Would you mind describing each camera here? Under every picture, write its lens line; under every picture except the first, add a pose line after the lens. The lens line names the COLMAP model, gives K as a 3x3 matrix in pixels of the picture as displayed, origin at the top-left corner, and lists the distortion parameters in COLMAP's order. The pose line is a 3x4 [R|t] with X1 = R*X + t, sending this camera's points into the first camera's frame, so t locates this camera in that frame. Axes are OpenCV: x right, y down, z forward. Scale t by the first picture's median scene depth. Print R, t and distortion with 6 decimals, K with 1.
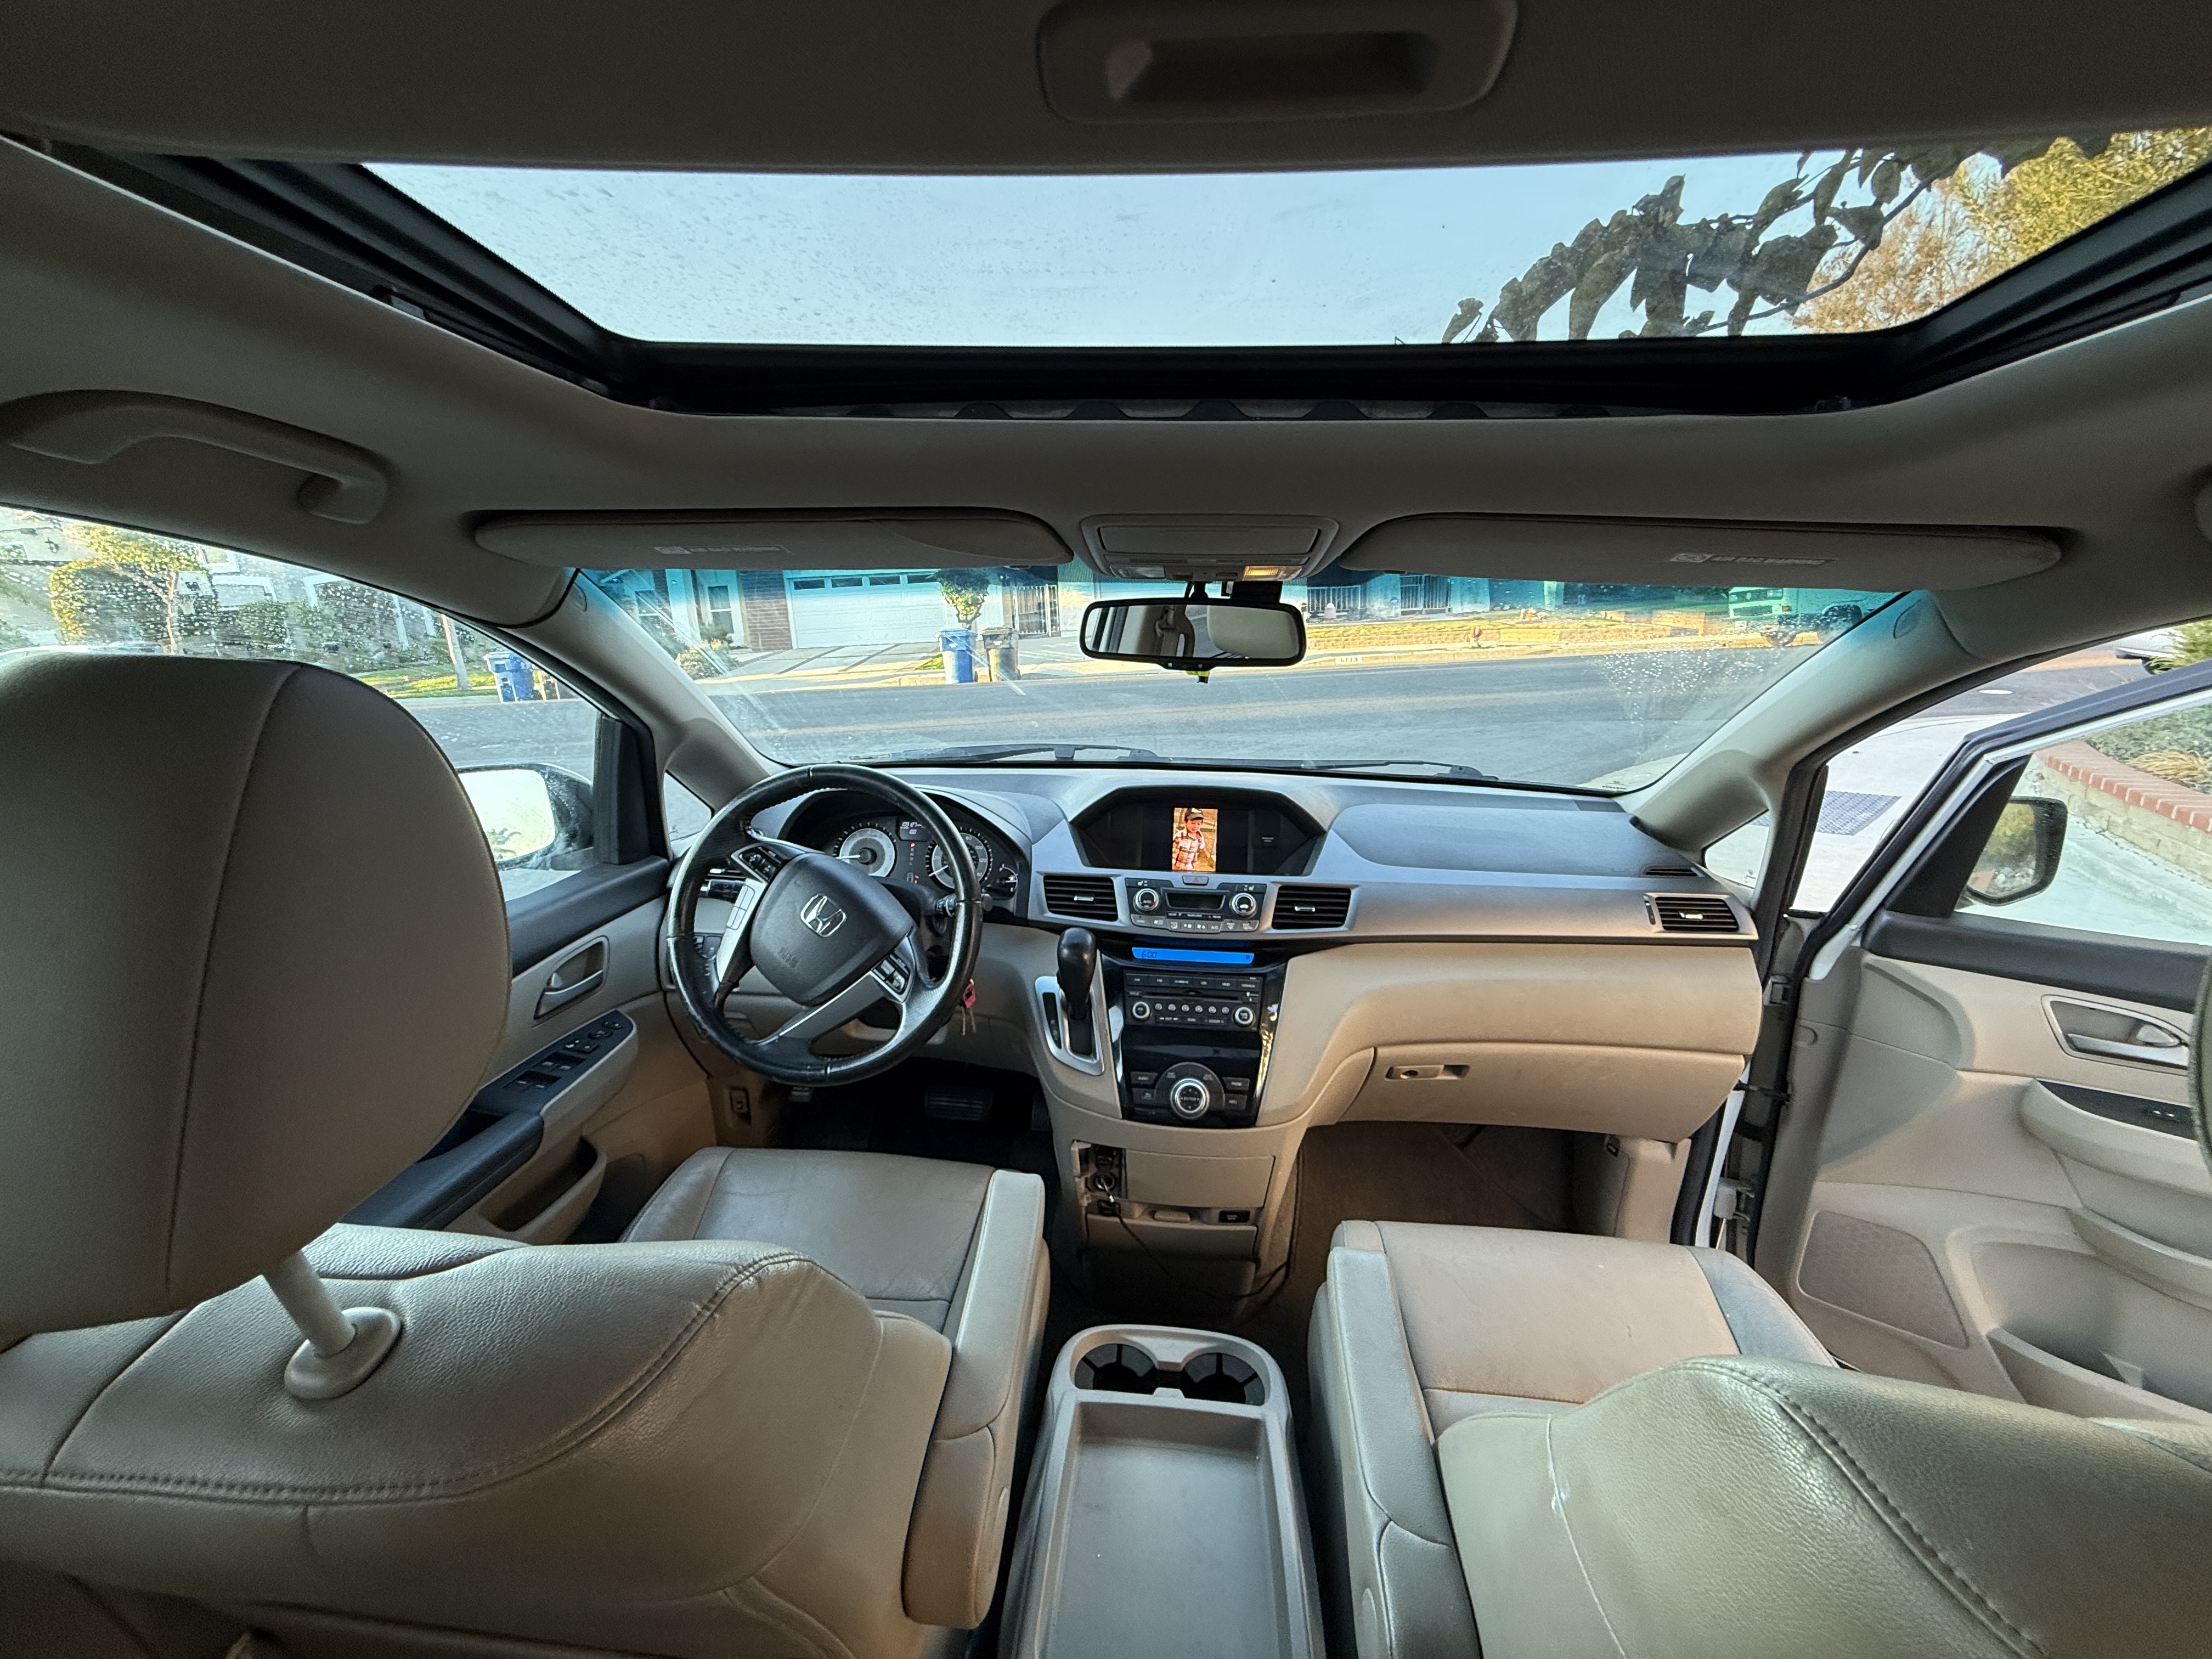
lens RADIAL K [[890.7, 0, 1100.8], [0, 890.7, 833.4], [0, 0, 1]] dist [-0.000646, 0.000068]
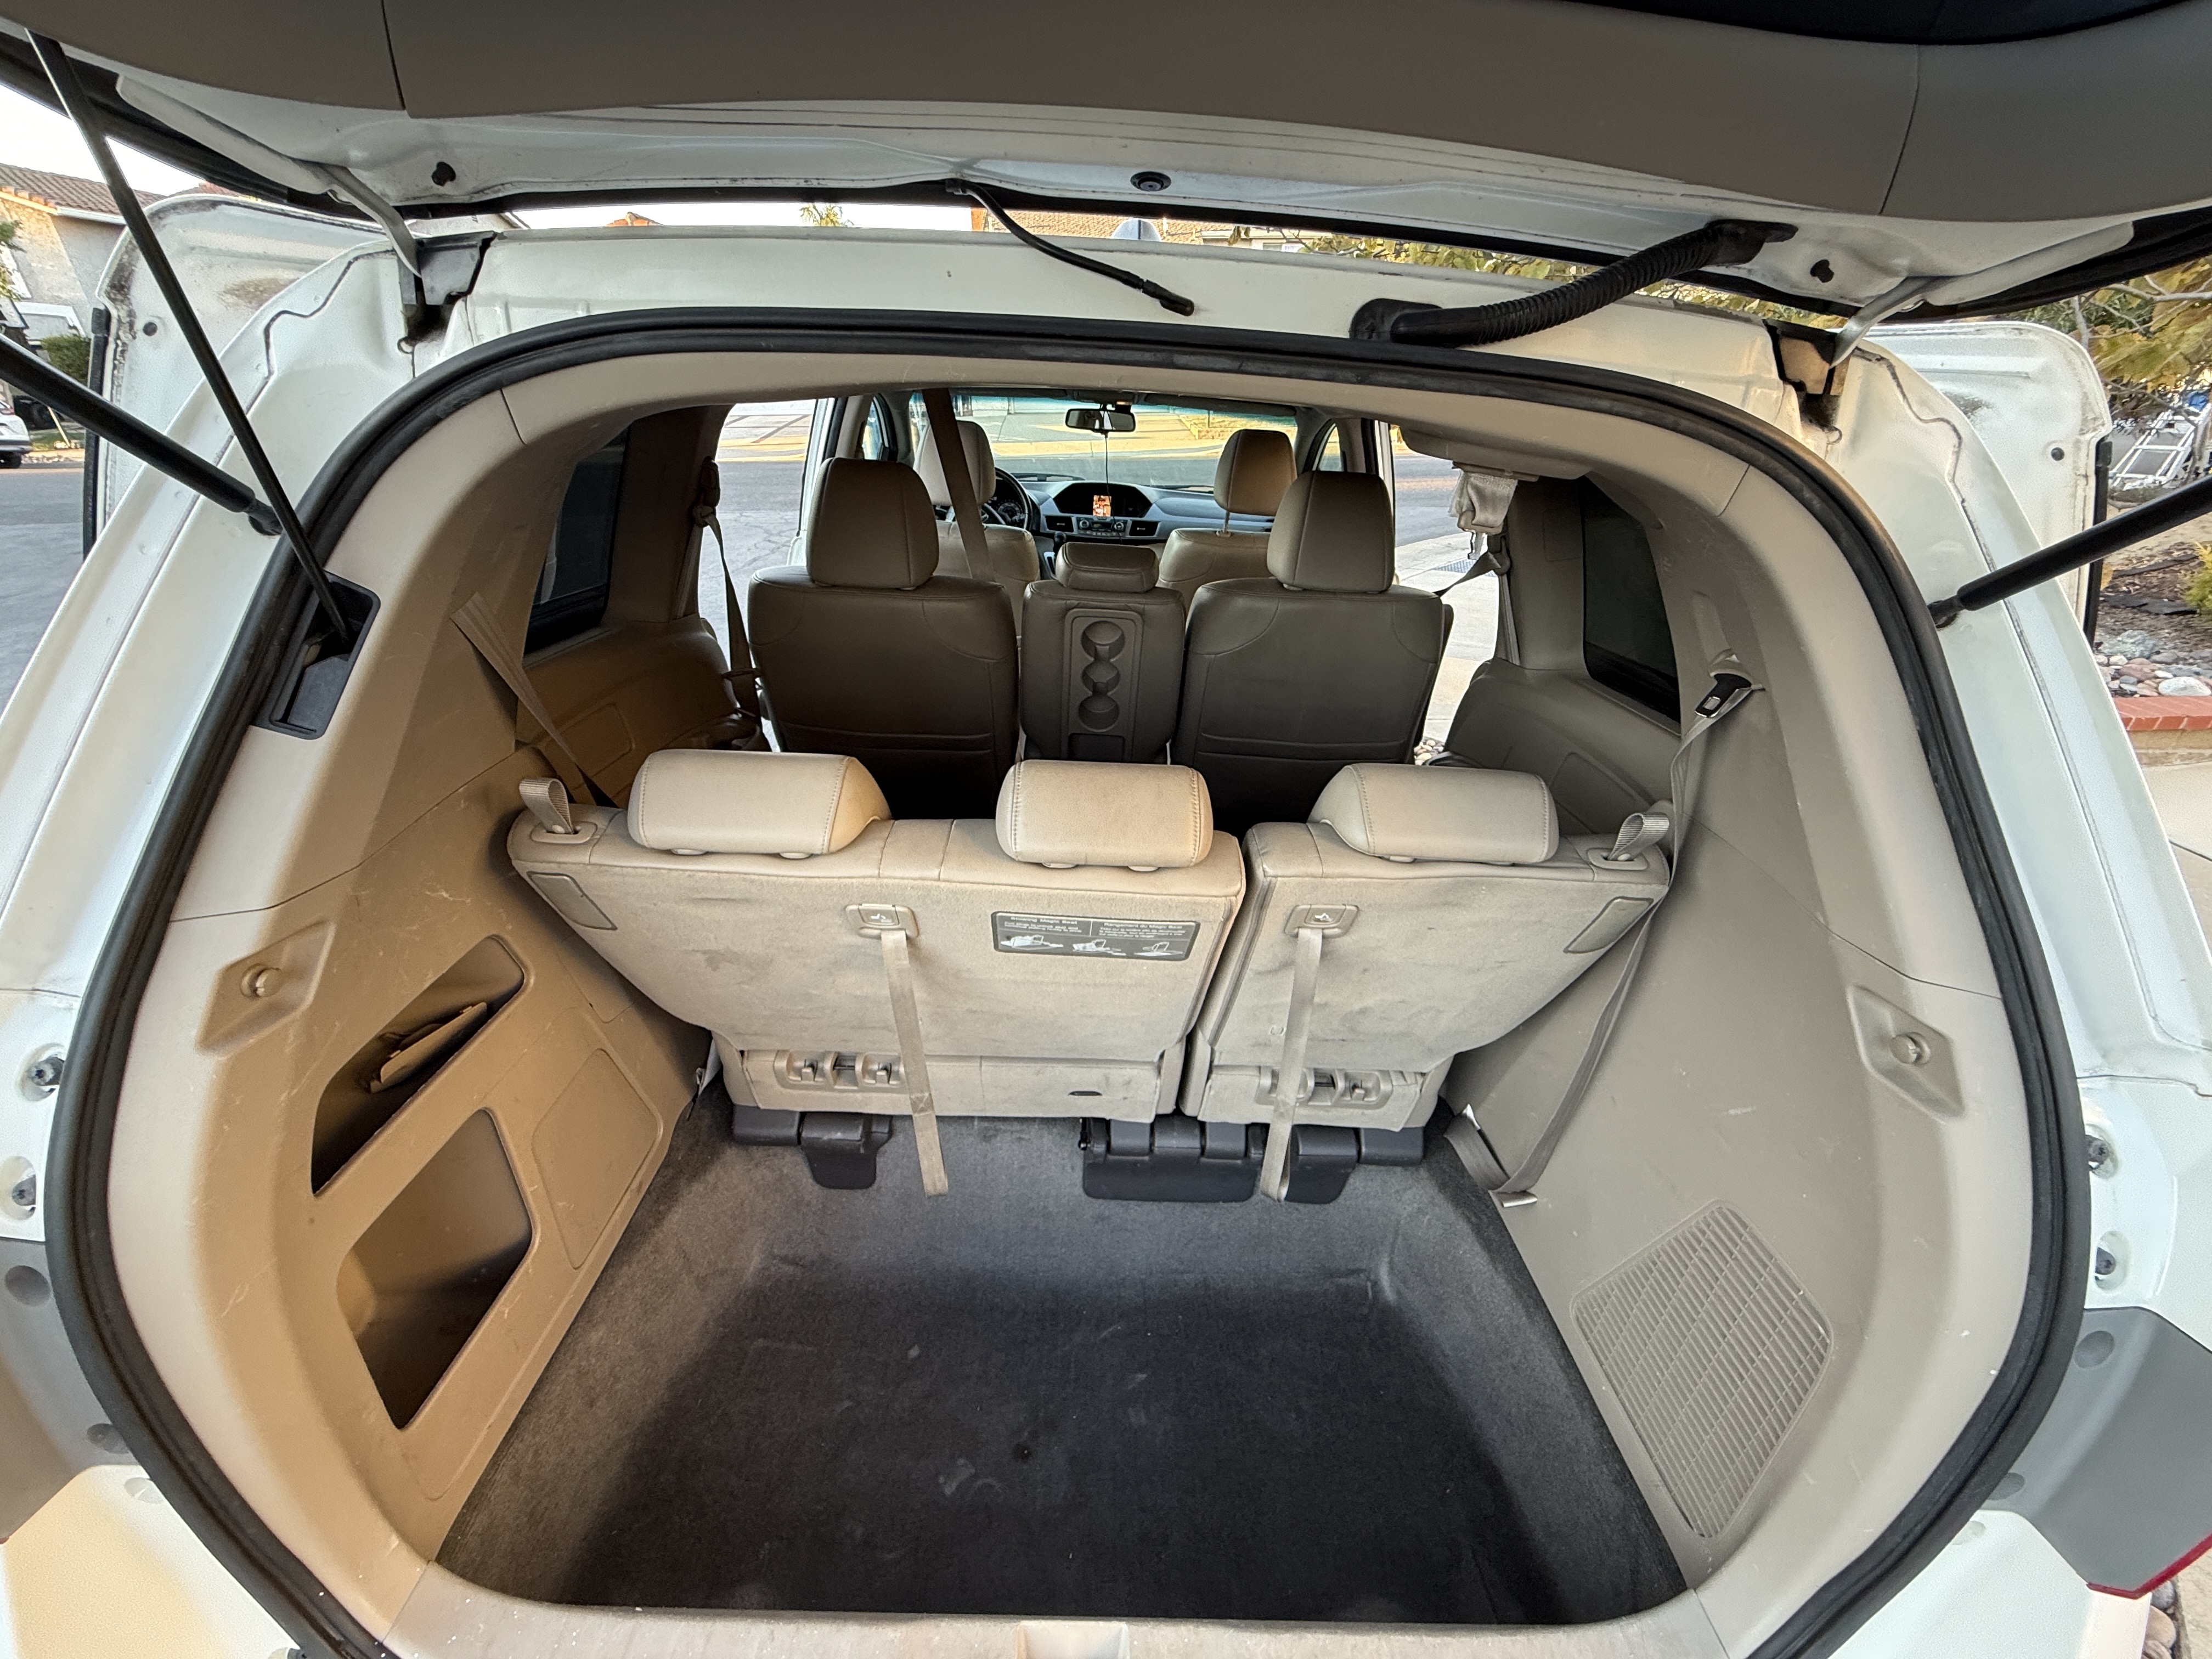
lens RADIAL K [[890.7, 0, 1102.5], [0, 890.7, 822.1], [0, 0, 1]] dist [-0.000646, 0.000068]
pose [[0.994310, -0.005615, 0.106376, -0.185074], [-0.016476, 0.978485, 0.205658, 0.397376], [-0.105242, -0.206240, 0.972825, -1.817103]]
